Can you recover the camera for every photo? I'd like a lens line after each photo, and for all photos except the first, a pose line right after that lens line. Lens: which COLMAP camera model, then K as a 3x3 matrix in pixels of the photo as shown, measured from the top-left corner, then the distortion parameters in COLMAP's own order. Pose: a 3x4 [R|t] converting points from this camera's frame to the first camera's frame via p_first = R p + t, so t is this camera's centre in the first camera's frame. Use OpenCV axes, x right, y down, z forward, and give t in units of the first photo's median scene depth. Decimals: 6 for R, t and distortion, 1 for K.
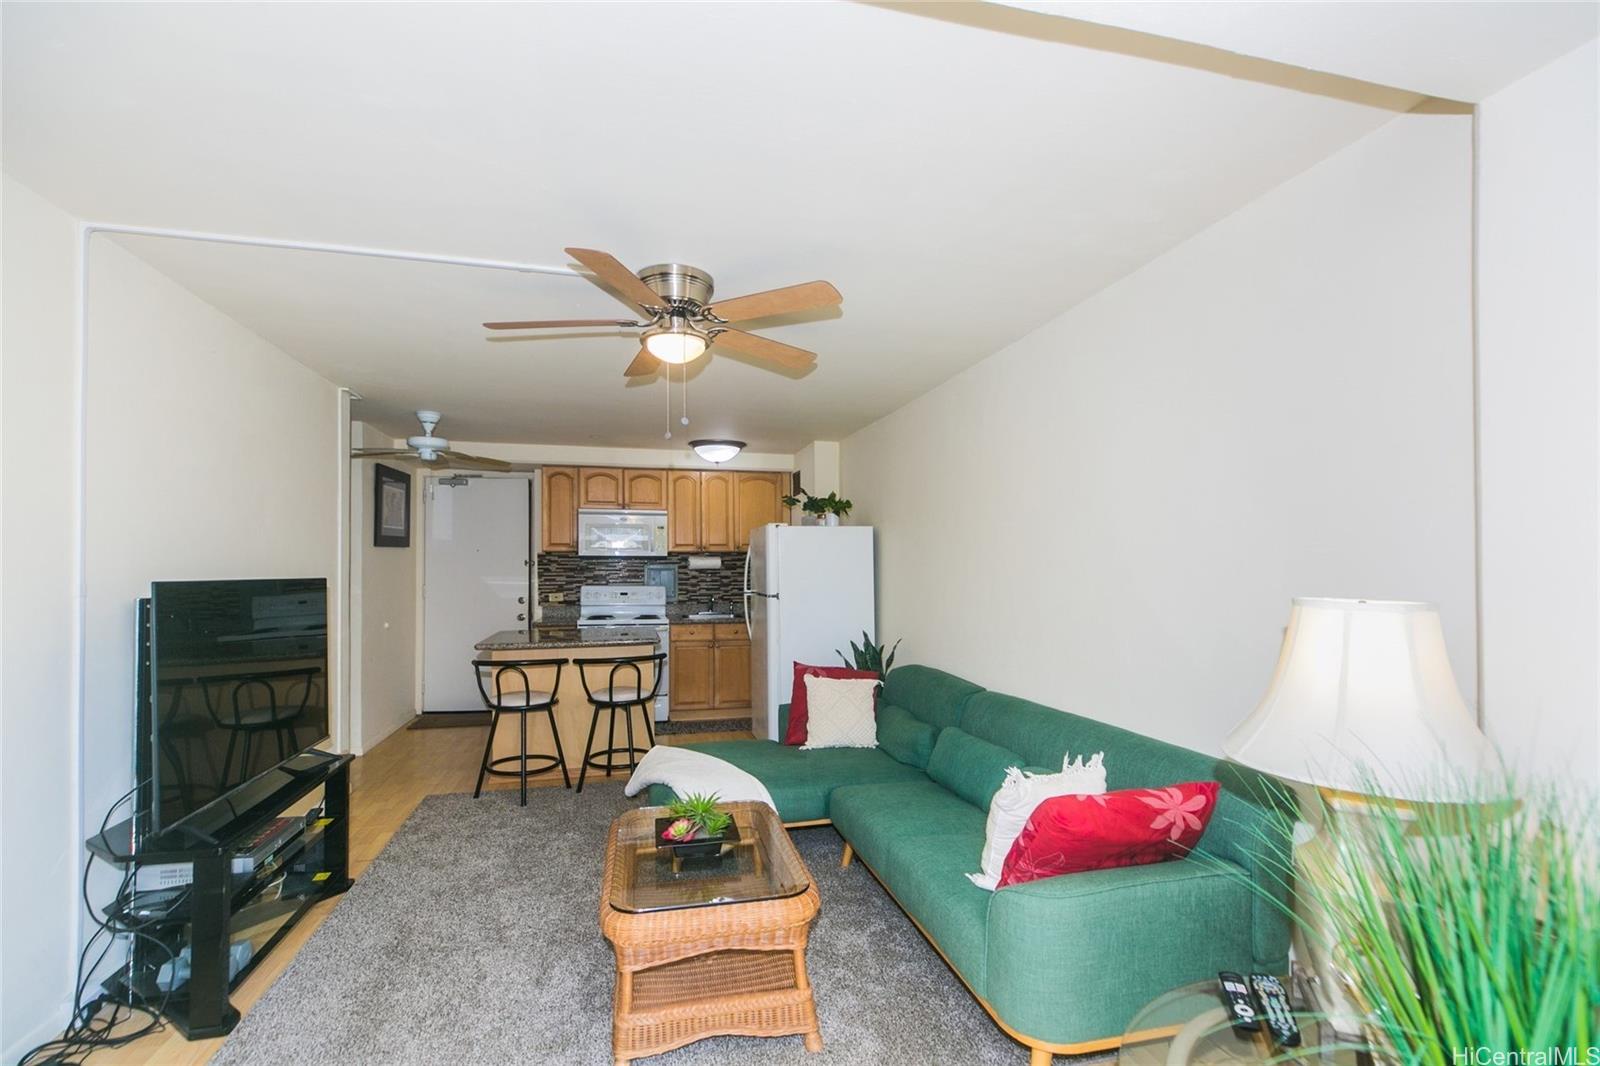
lens RADIAL K [[718.4, 0, 825.8], [0, 718.4, 550.8], [0, 0, 1]] dist [0.021108, -0.000622]
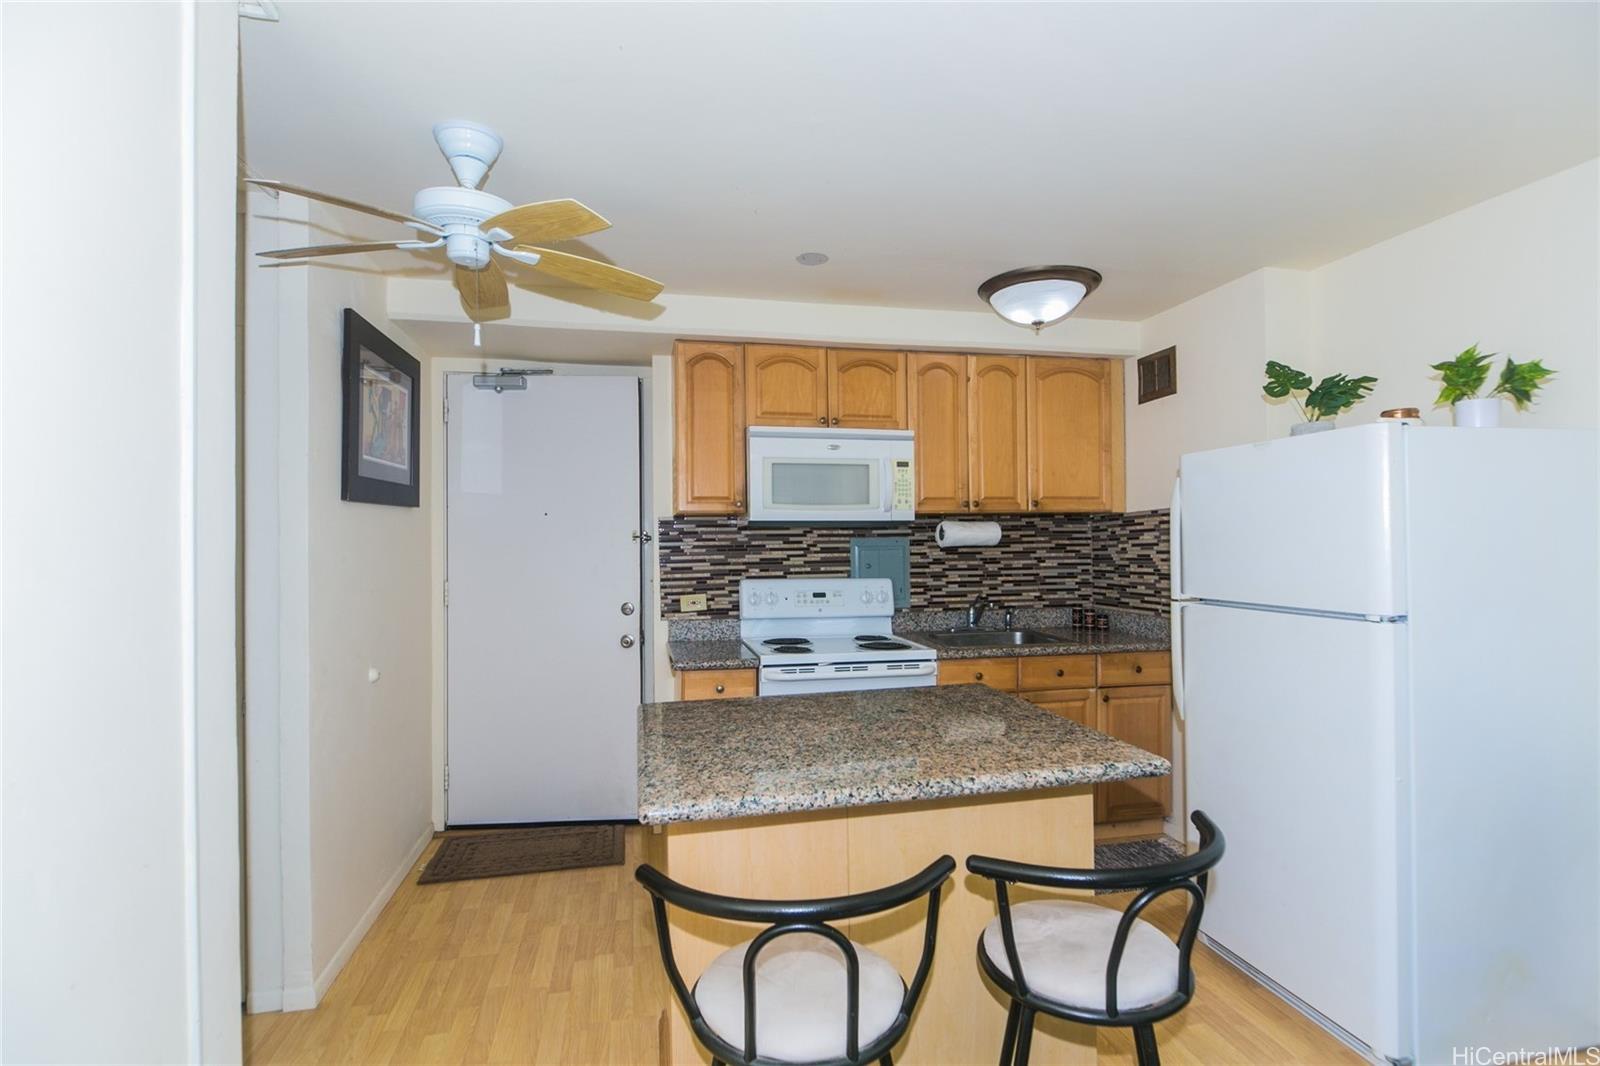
lens RADIAL K [[761.5, 0, 806.7], [0, 761.5, 524.3], [0, 0, 1]] dist [0.015485, -0.000505]
pose [[0.998713, -0.010194, -0.049691, -0.266374], [0.010165, 0.999948, -0.000827, 0.009394], [0.049696, 0.000321, 0.998764, 0.458861]]
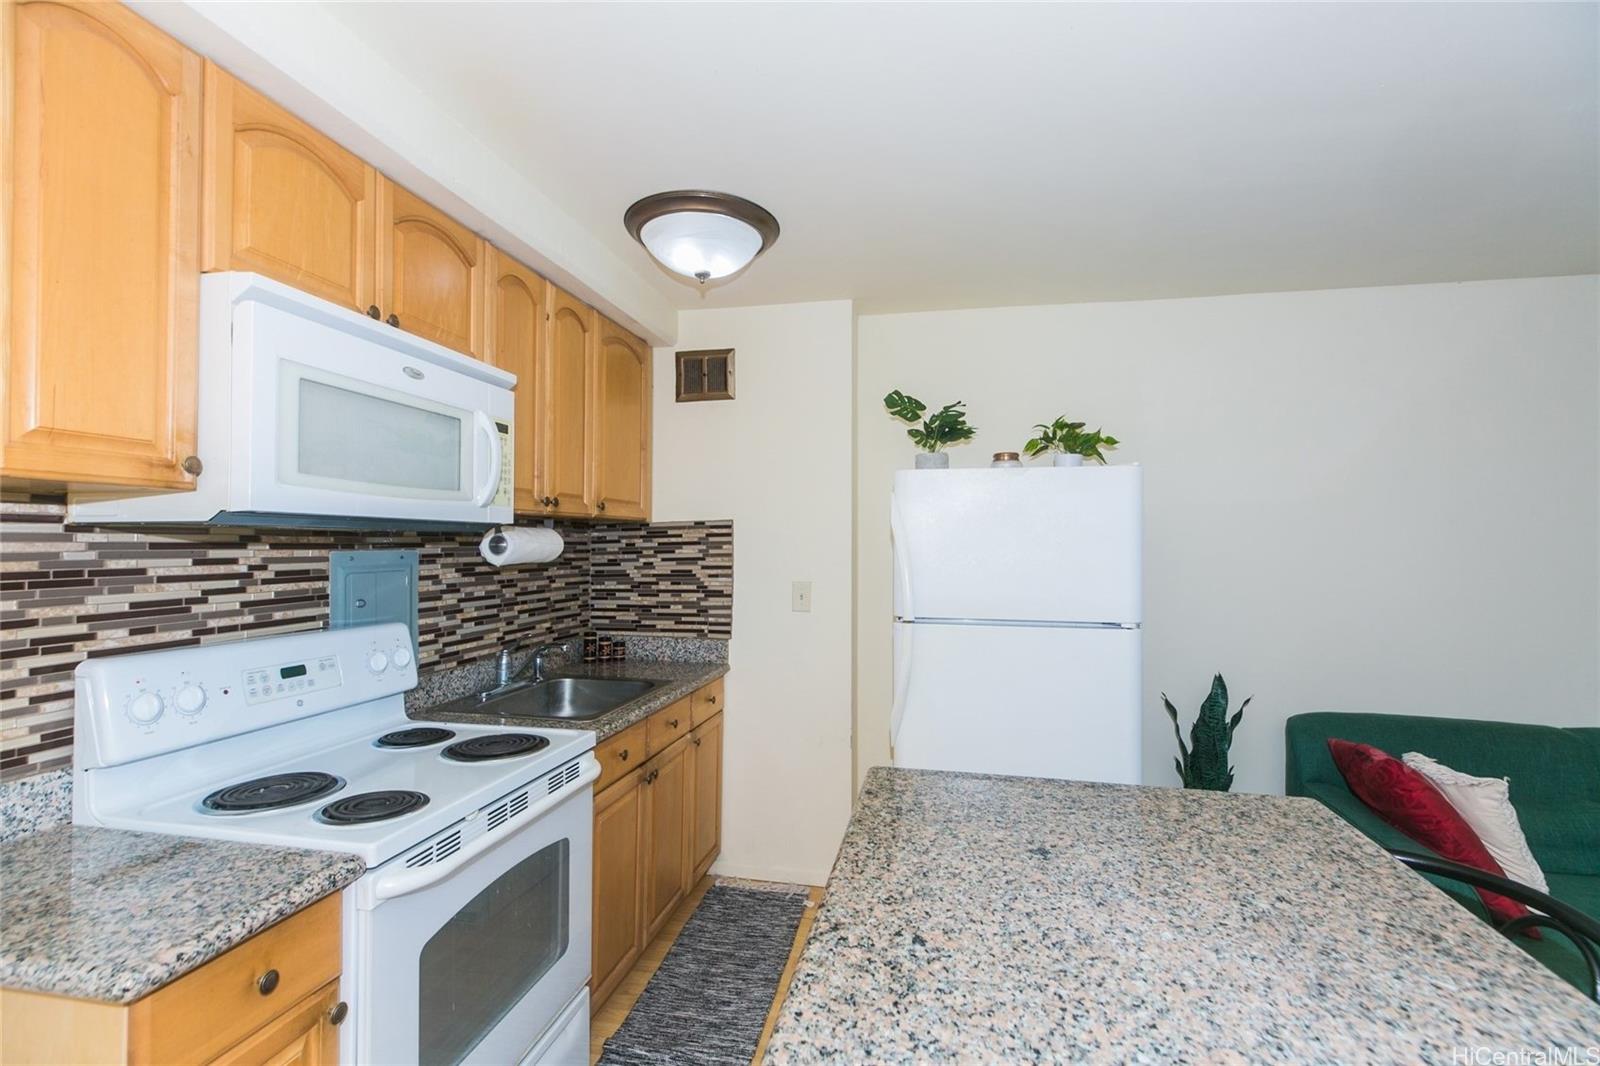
lens RADIAL K [[718.4, 0, 803.9], [0, 718.4, 535.8], [0, 0, 1]] dist [0.021108, -0.000622]
pose [[0.467510, 0.010451, 0.883926, -0.428200], [-0.020099, 0.999797, -0.001190, 0.010084], [-0.883759, -0.017210, 0.467625, 0.740275]]
